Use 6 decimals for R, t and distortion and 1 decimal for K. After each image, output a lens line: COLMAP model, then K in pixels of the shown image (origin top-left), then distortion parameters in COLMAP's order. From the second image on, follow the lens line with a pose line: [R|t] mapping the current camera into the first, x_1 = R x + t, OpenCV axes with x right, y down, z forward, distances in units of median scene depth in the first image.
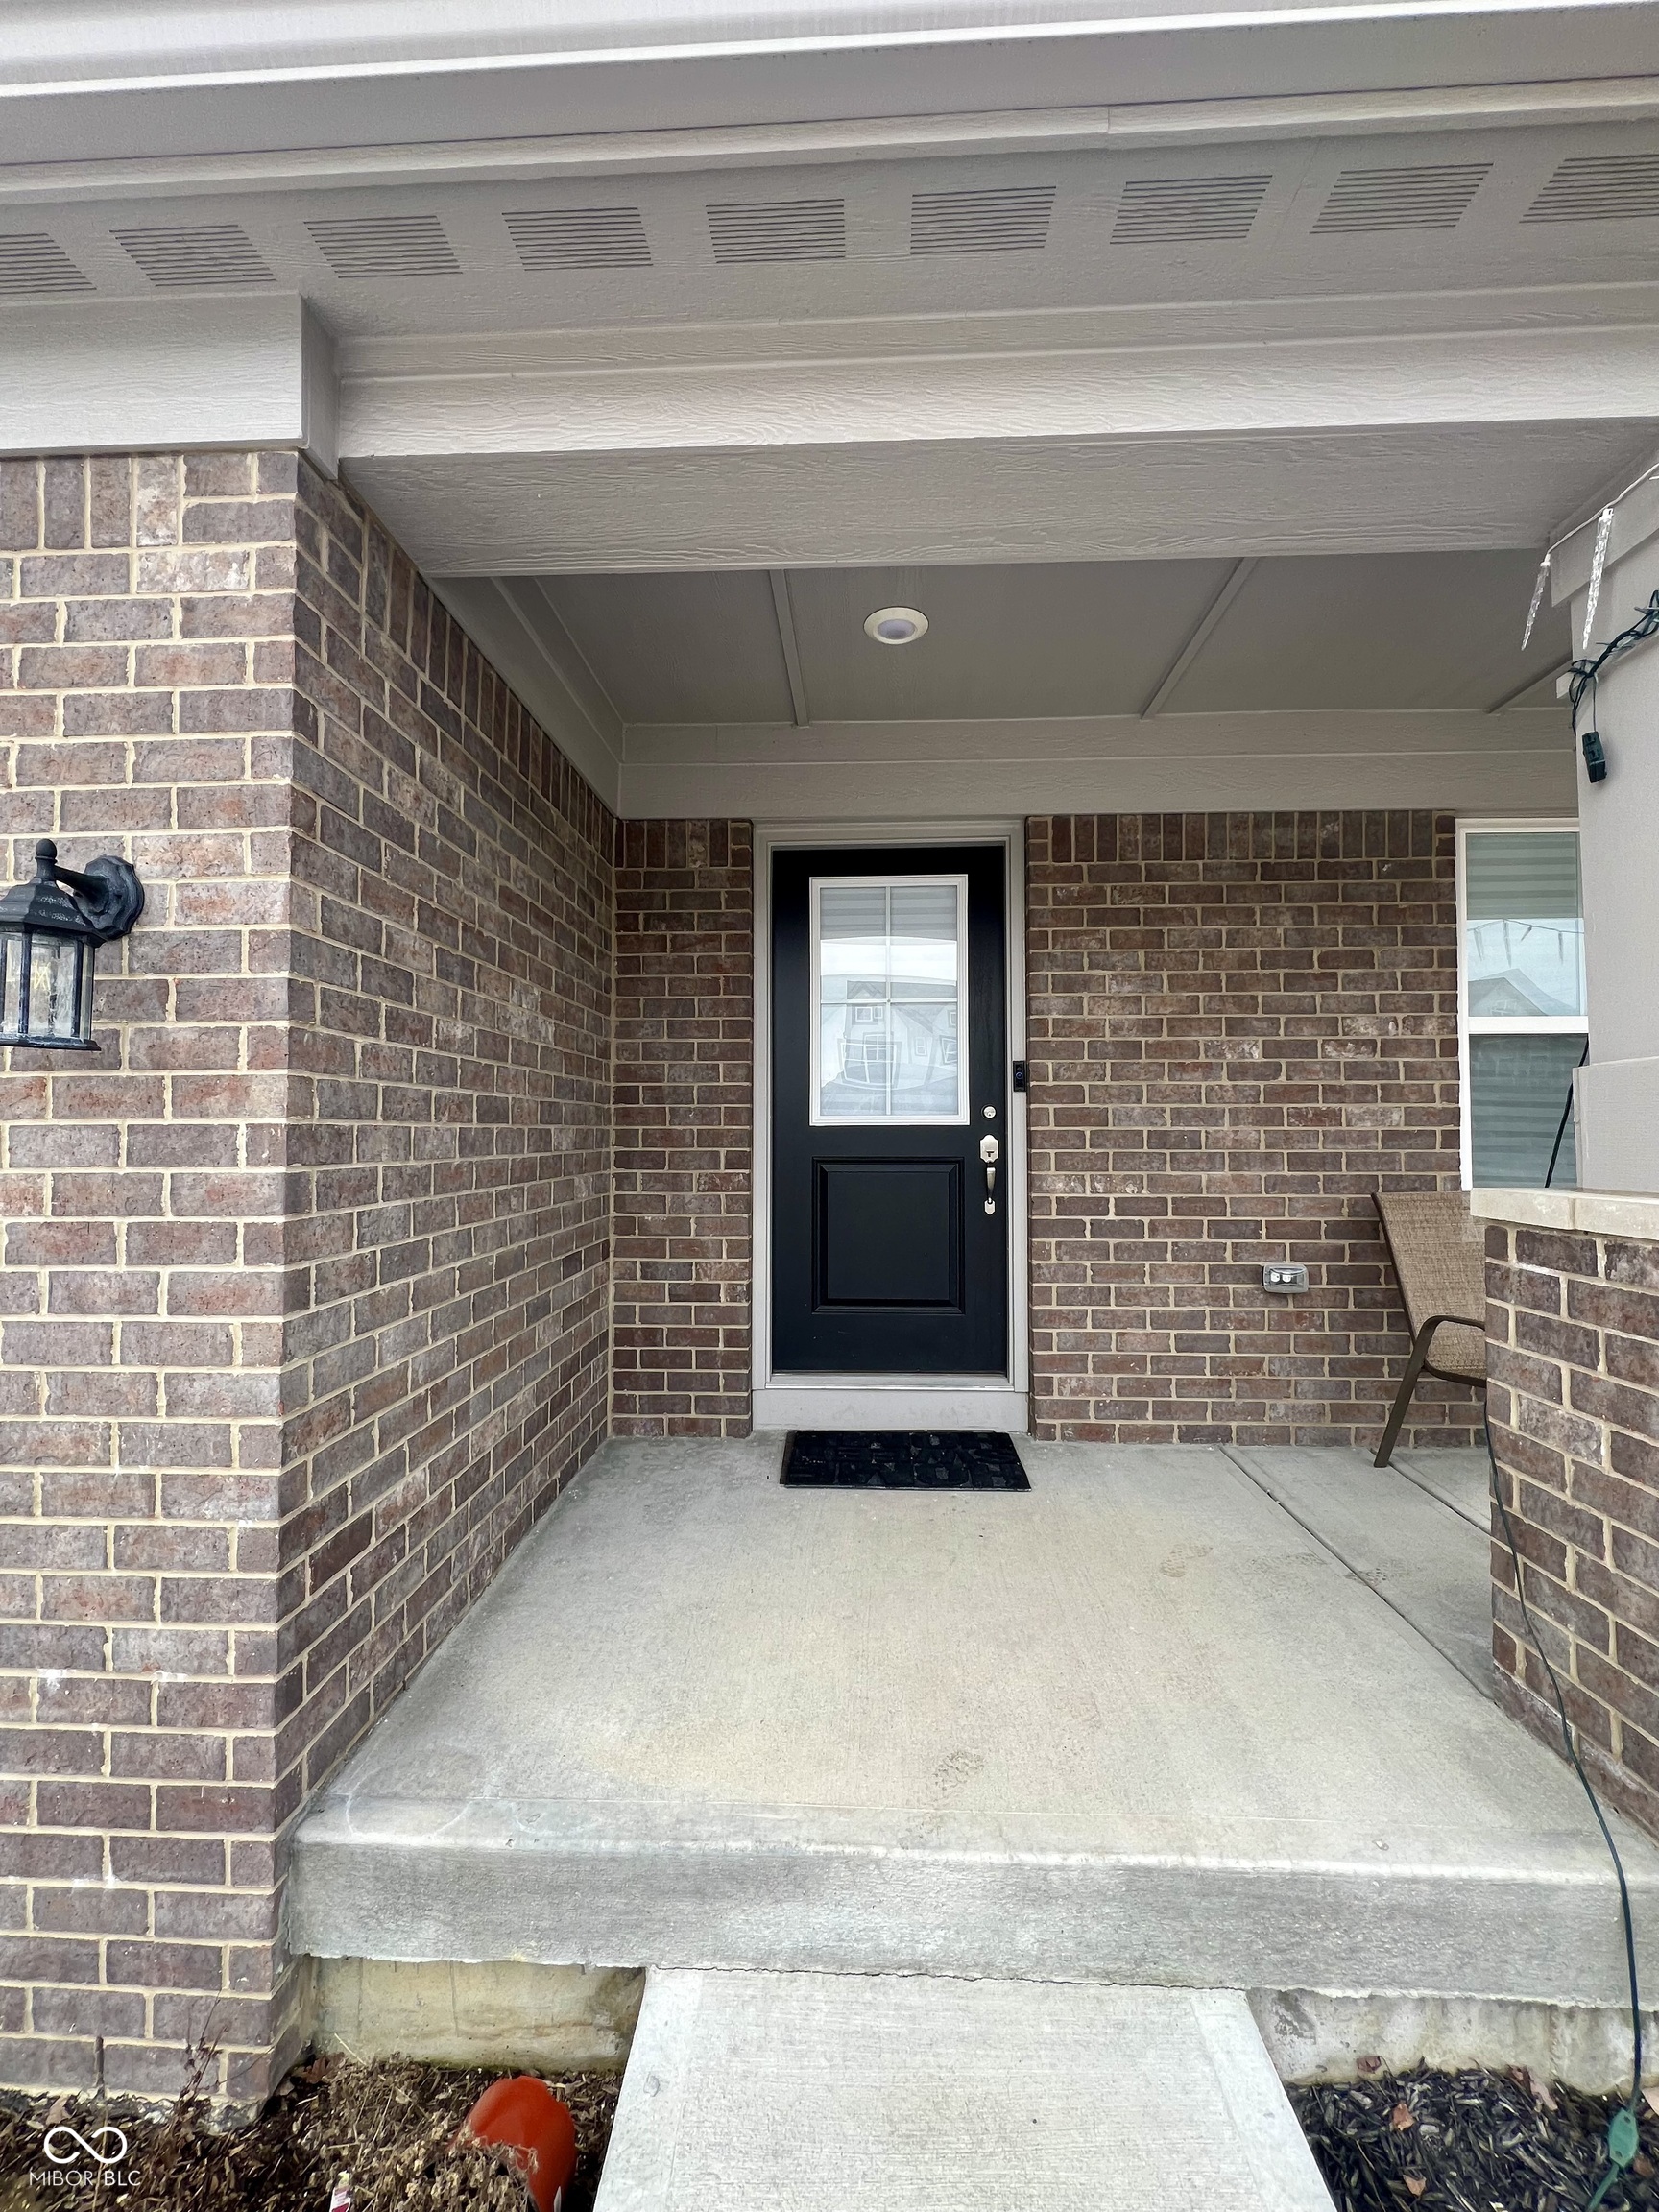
lens RADIAL K [[890.1, 0, 833.8], [0, 890.1, 1091.9], [0, 0, 1]] dist [-0.000781, -0.000301]
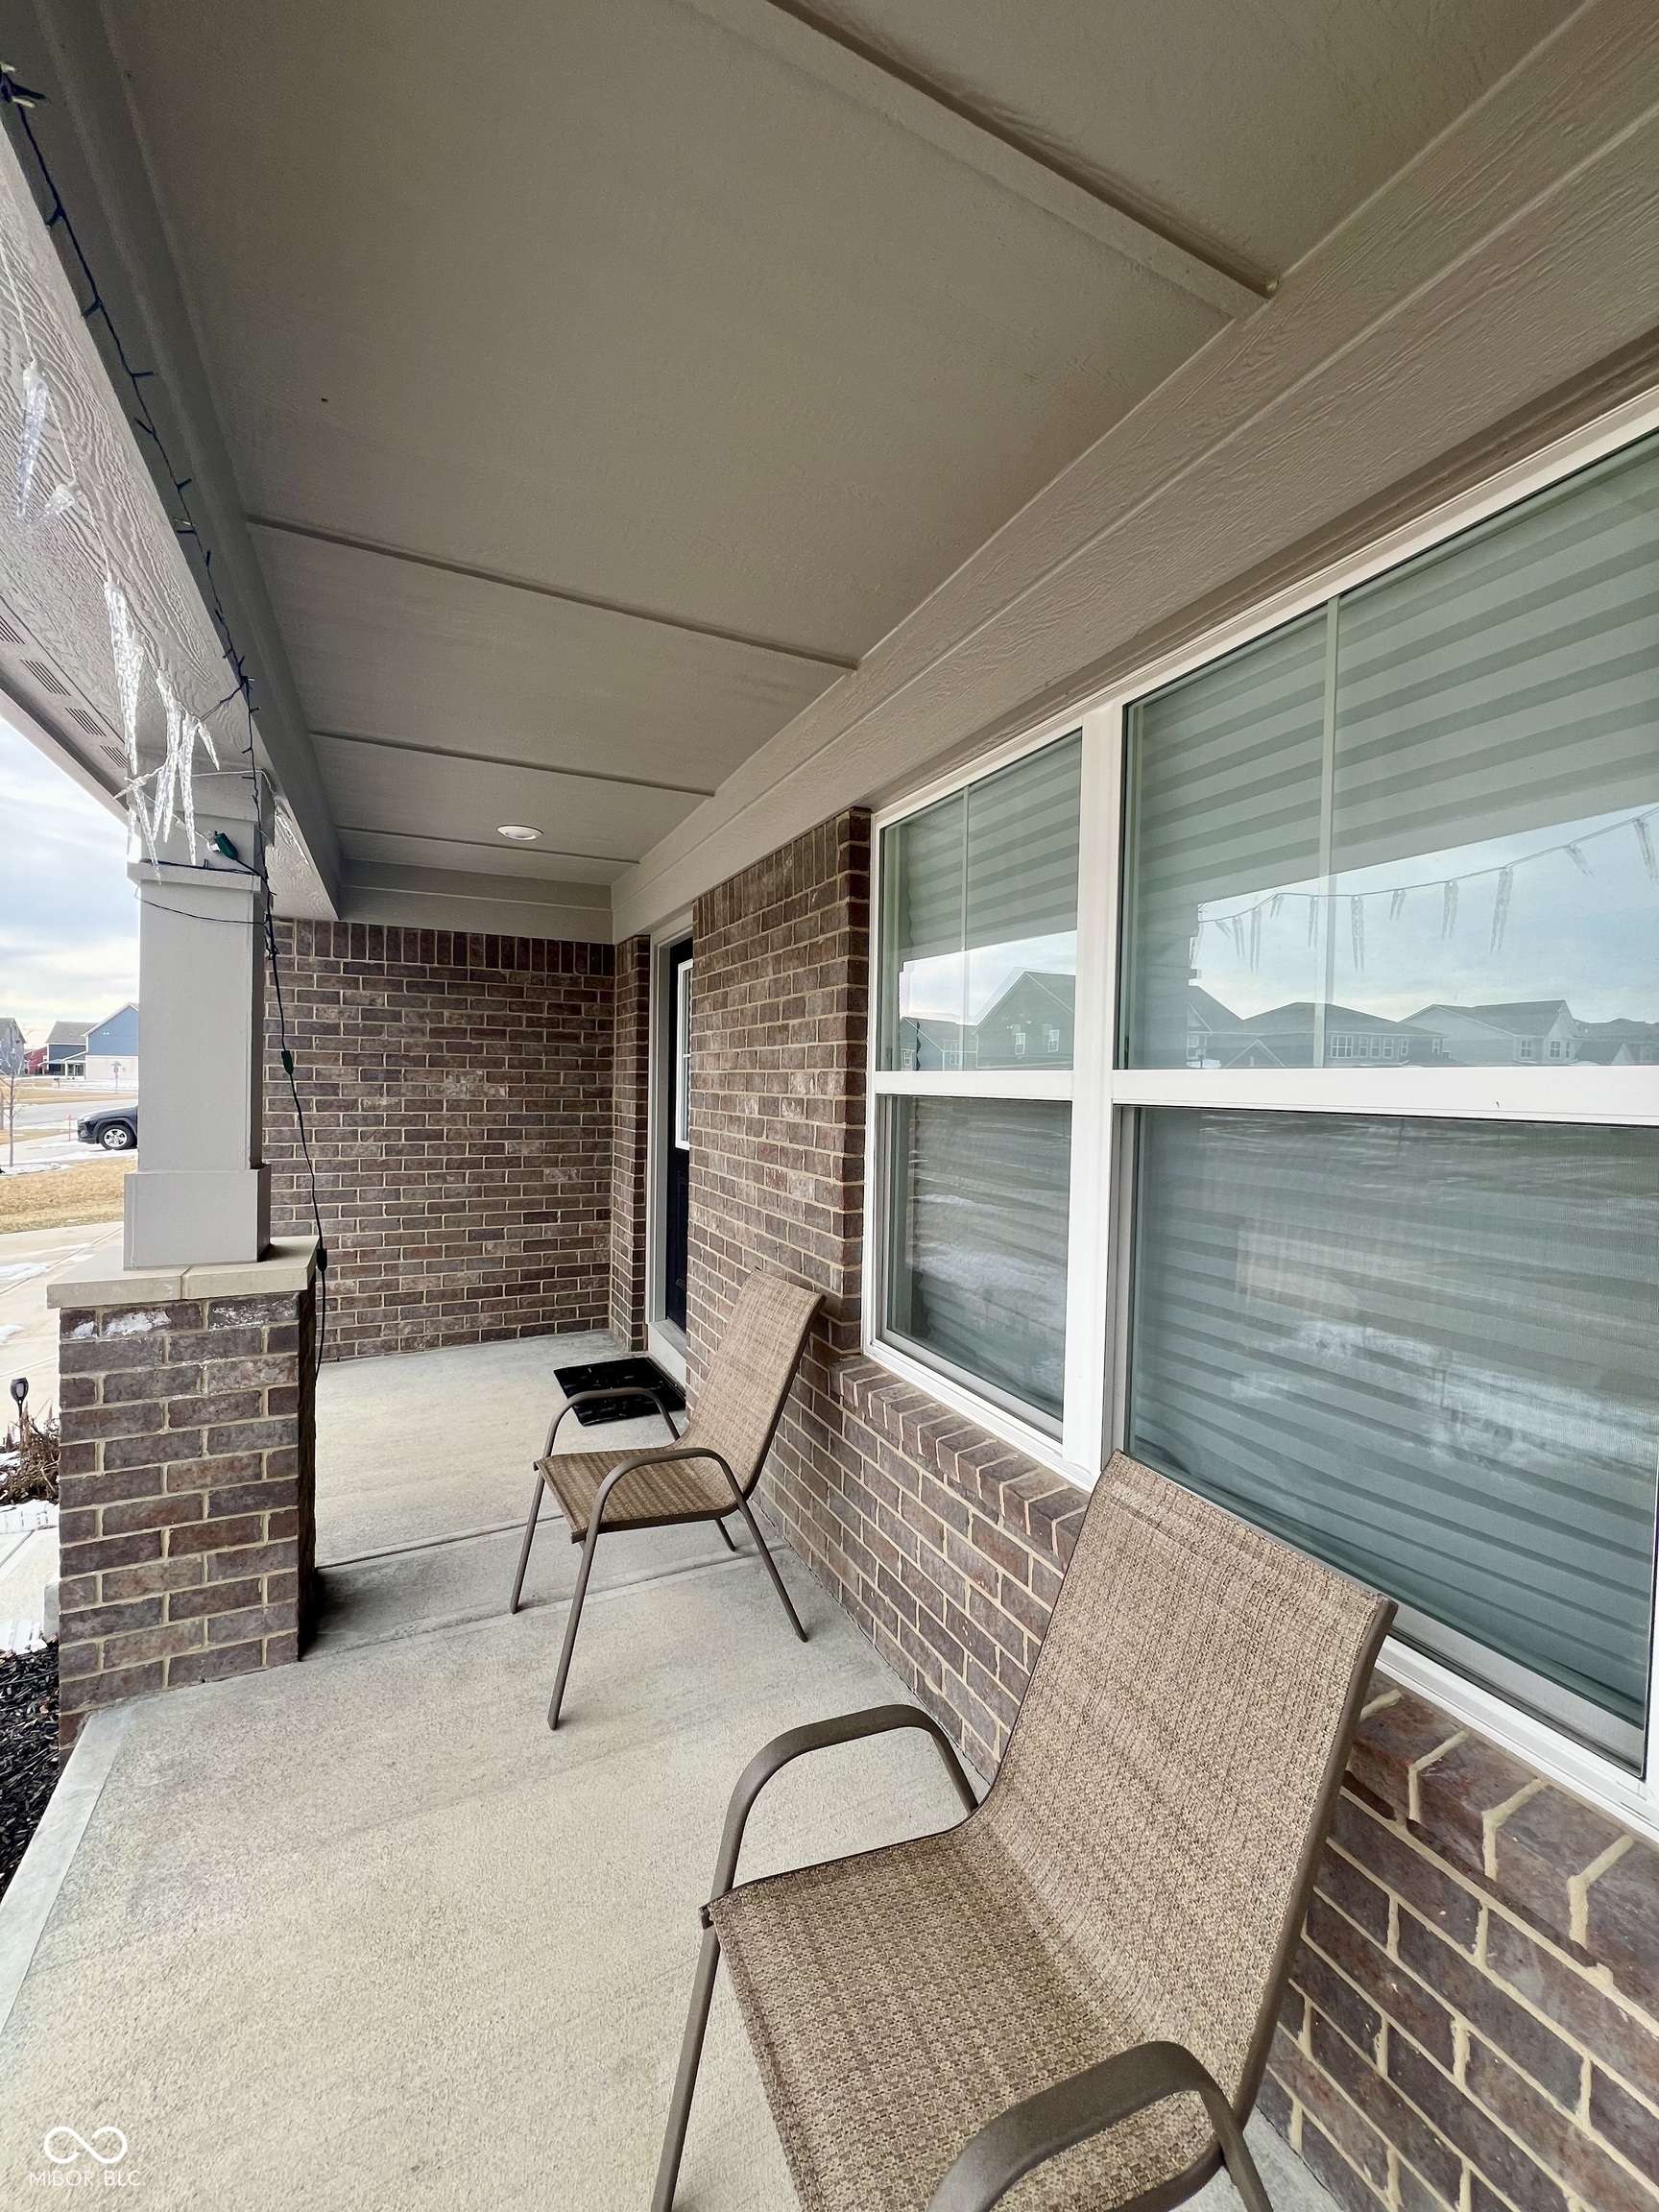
lens RADIAL K [[890.1, 0, 817.7], [0, 890.1, 1104.4], [0, 0, 1]] dist [-0.000781, -0.000301]
pose [[0.457308, 0.030629, -0.888781, 1.392311], [0.018893, 0.998847, 0.044143, -0.091954], [0.889108, -0.036979, 0.456202, 0.609300]]
